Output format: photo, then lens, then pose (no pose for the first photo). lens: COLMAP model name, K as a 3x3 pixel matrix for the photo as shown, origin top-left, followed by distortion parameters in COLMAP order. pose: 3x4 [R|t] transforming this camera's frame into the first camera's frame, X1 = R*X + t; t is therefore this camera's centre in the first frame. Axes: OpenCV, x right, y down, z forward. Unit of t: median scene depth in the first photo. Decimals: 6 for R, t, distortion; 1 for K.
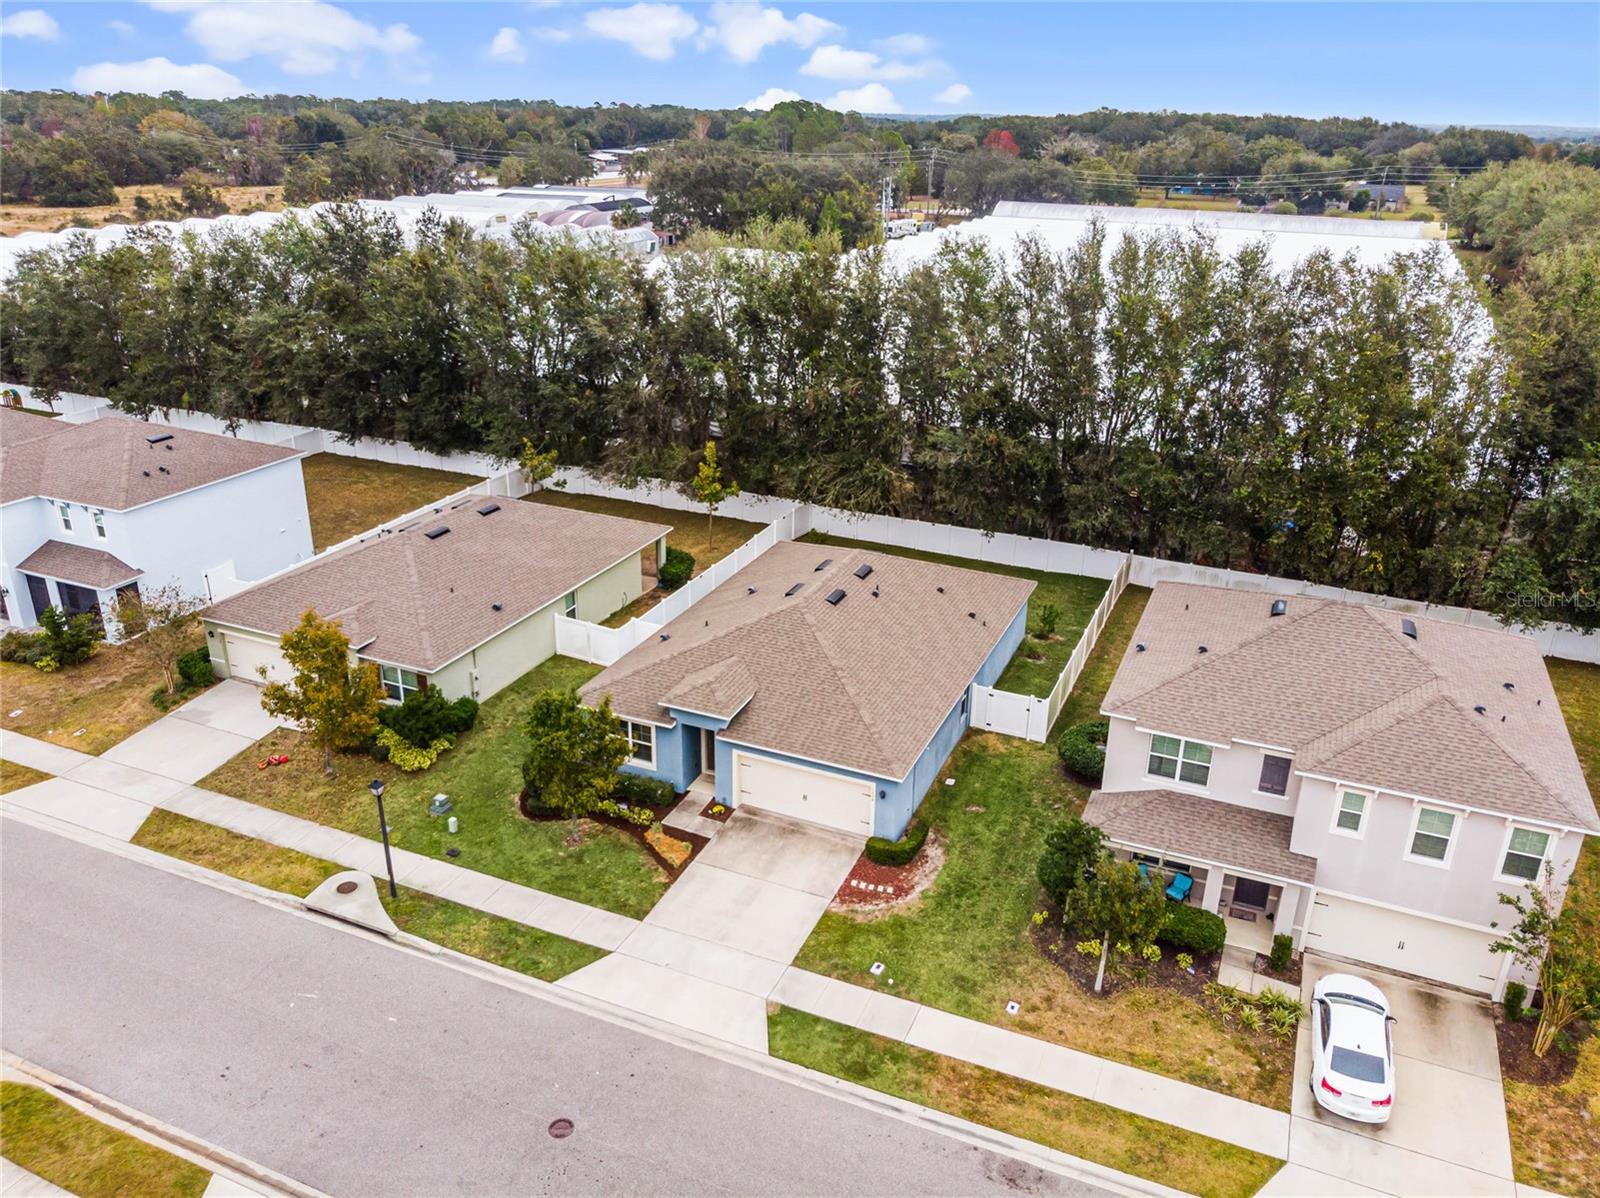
lens RADIAL K [[1189.7, 0, 800.9], [0, 1189.7, 594.4], [0, 0, 1]] dist [-0.016456, 0.008887]
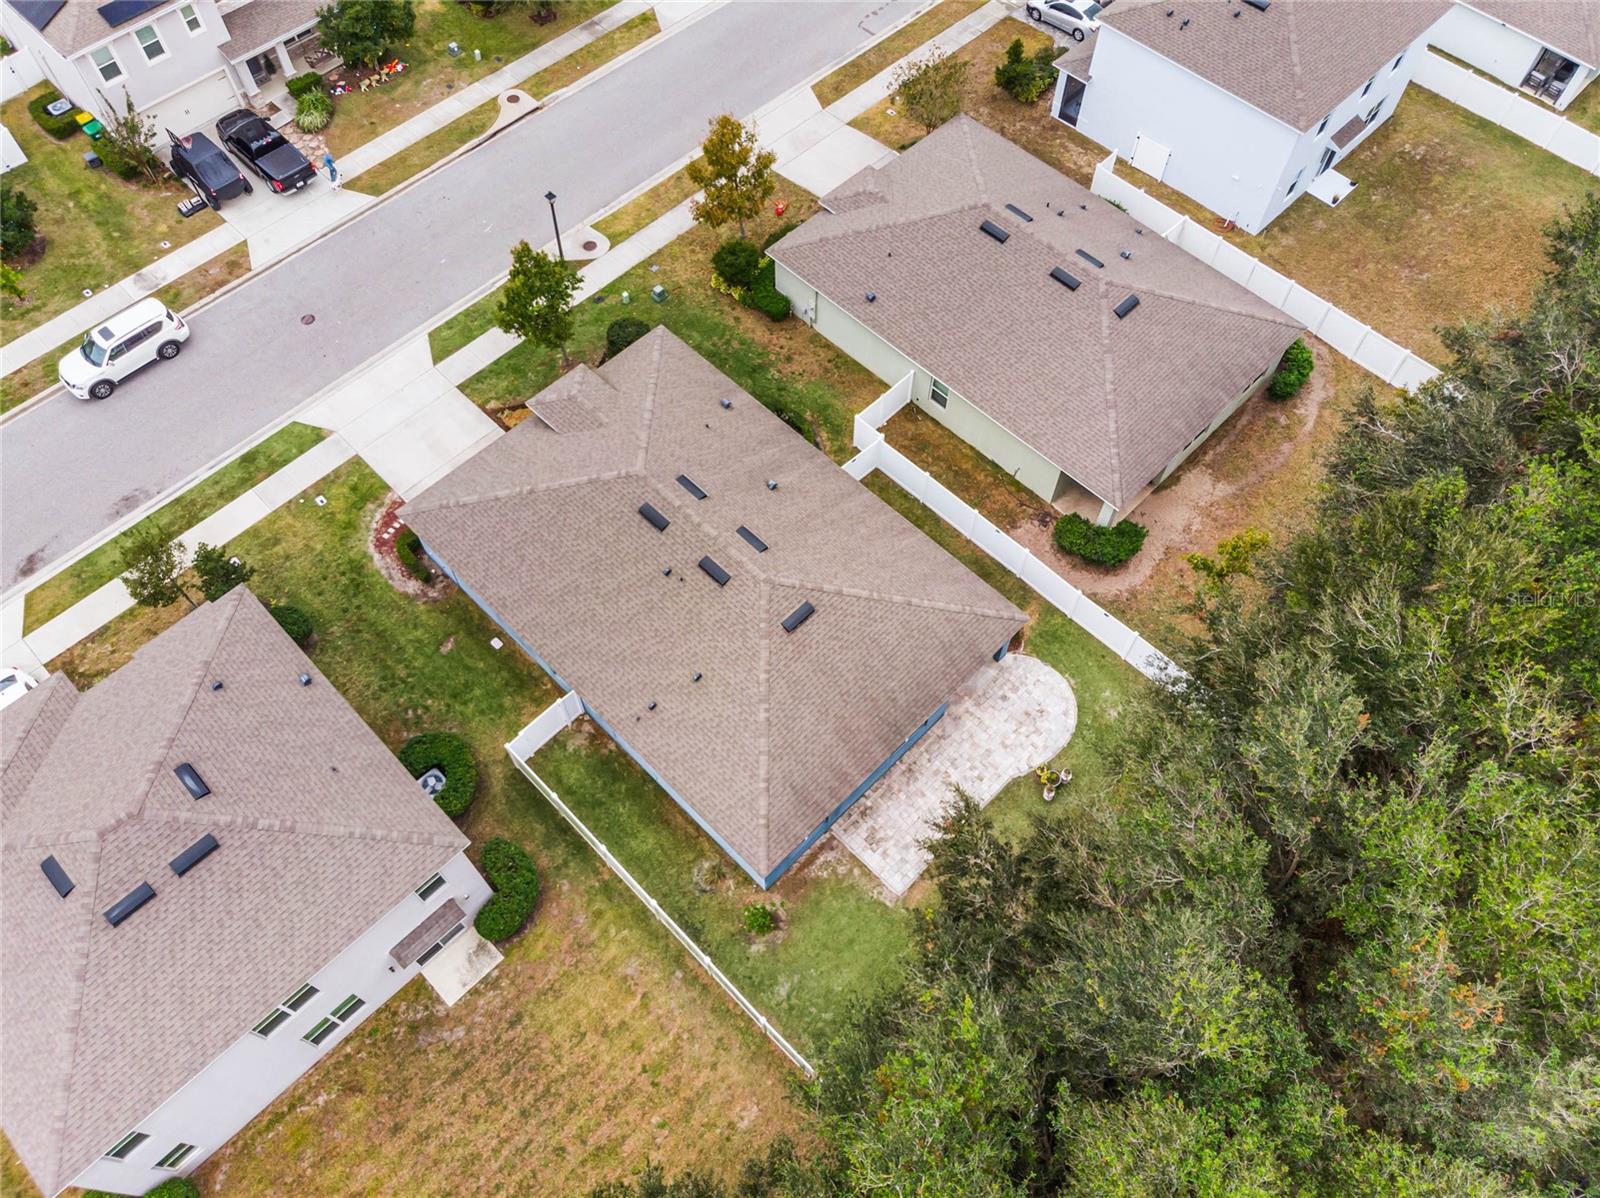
lens RADIAL K [[1189.7, 0, 800.9], [0, 1189.7, 594.4], [0, 0, 1]] dist [-0.016456, 0.008887]
pose [[-0.364918, 0.793996, -0.486216, 0.521018], [-0.363091, 0.359515, 0.859601, -0.868446], [0.857321, 0.490224, 0.157099, 1.116706]]
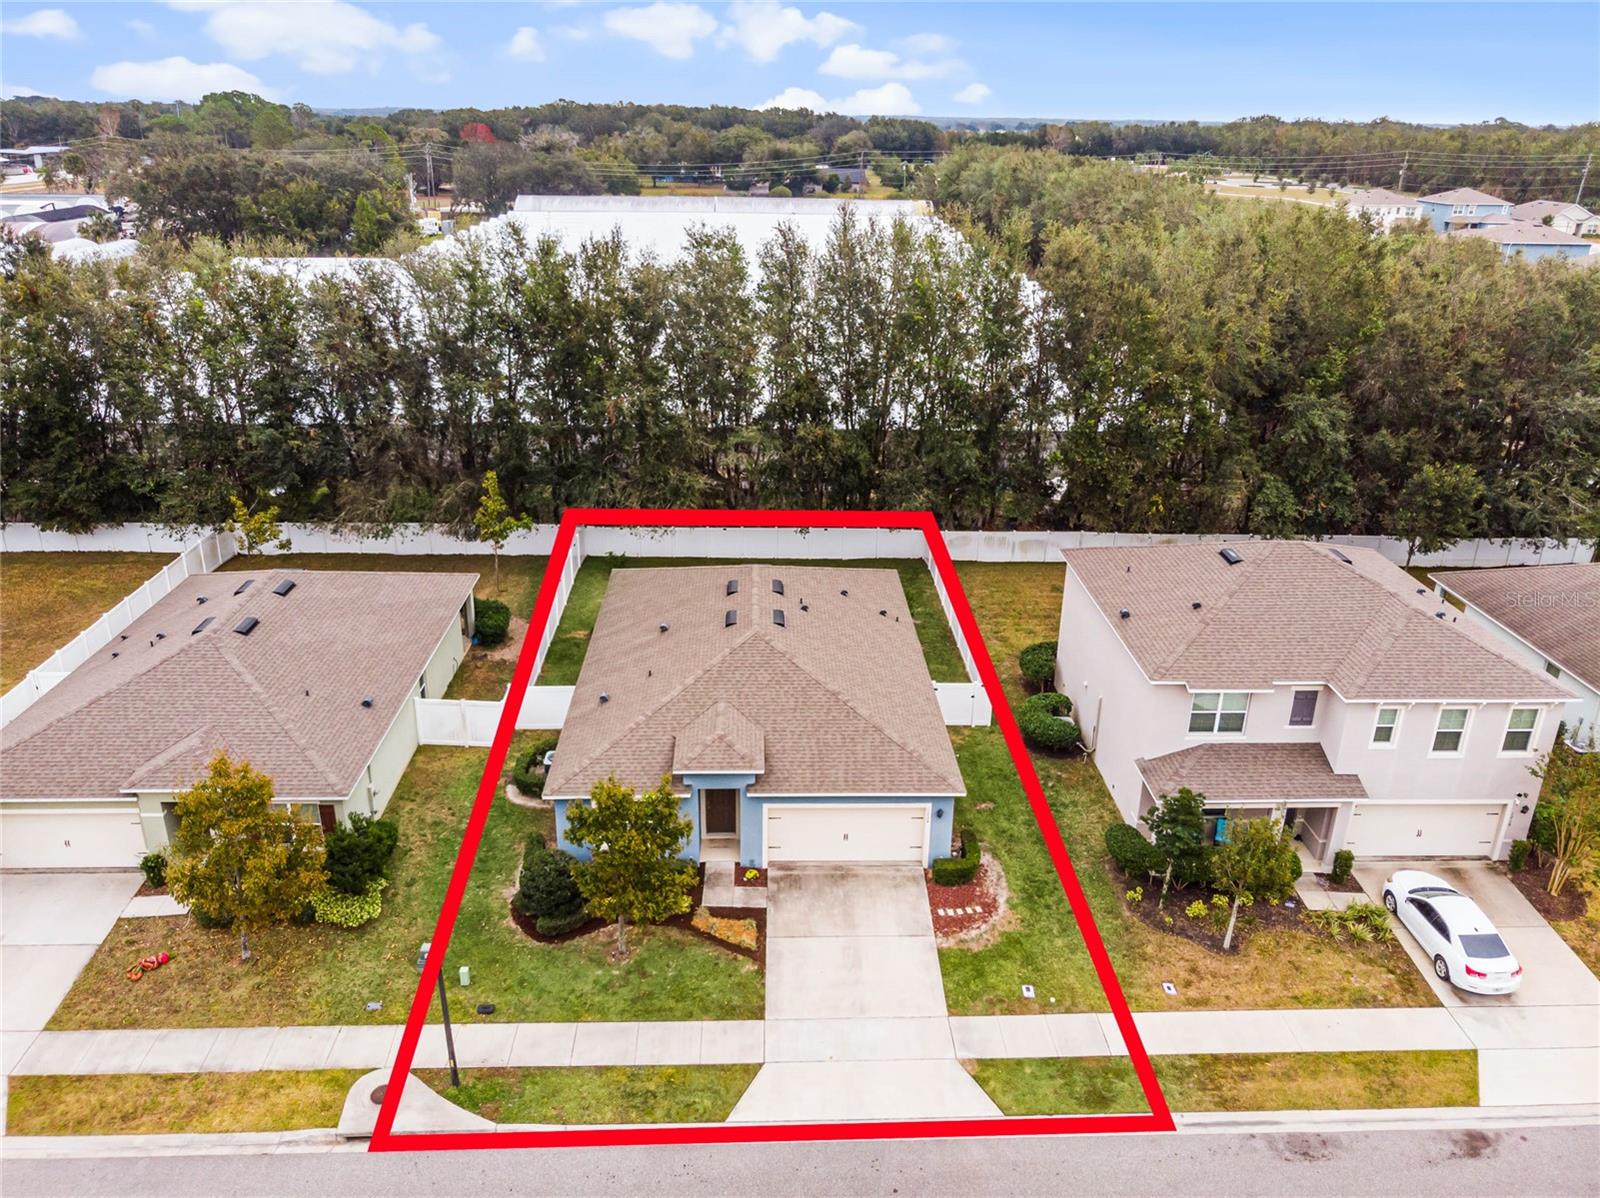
lens RADIAL K [[1201.7, 0, 800.8], [0, 1201.7, 574.1], [0, 0, 1]] dist [-0.036844, 0.048227]
pose [[0.902731, -0.157308, 0.400413, -0.368286], [0.162053, 0.986532, 0.022223, -0.056835], [-0.398516, 0.044827, 0.916065, 0.151335]]
